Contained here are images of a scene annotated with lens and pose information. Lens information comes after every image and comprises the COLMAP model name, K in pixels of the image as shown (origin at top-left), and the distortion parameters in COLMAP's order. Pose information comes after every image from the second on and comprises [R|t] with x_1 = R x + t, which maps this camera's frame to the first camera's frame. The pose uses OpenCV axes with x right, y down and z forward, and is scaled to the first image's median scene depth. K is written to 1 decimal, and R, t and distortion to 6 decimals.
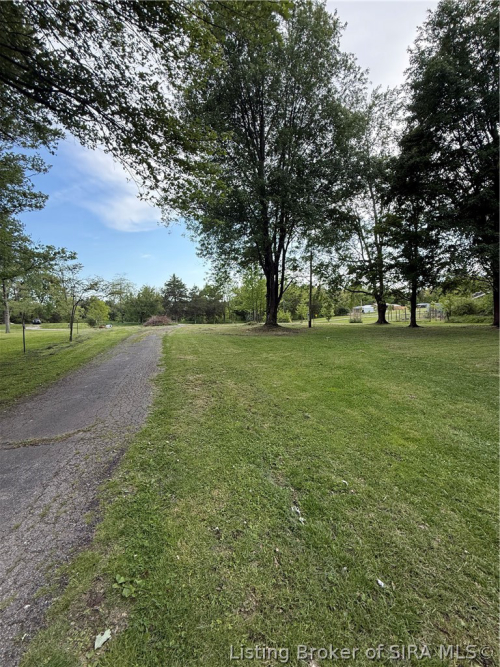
lens RADIAL K [[262.2, 0, 250.0], [0, 262.2, 333.5], [0, 0, 1]] dist [0.000243, -0.000042]
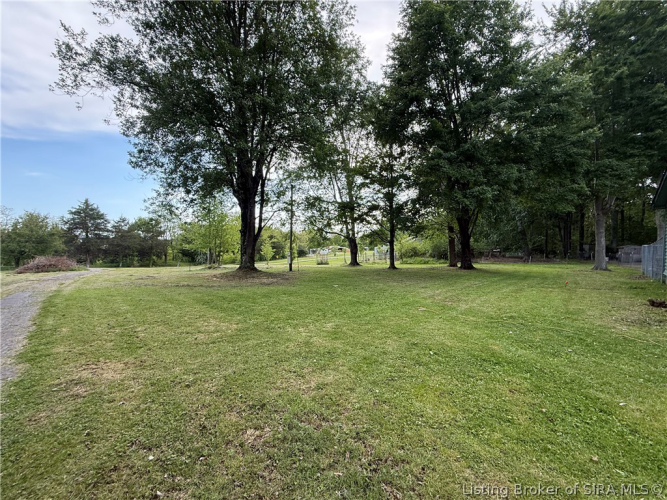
lens RADIAL K [[262.2, 0, 333.5], [0, 262.2, 250.0], [0, 0, 1]] dist [0.000243, -0.000042]
pose [[0.888018, 0.016004, 0.459530, -0.033229], [0.026826, 0.995889, -0.086523, -0.011167], [-0.459026, 0.089161, 0.883938, 0.136364]]
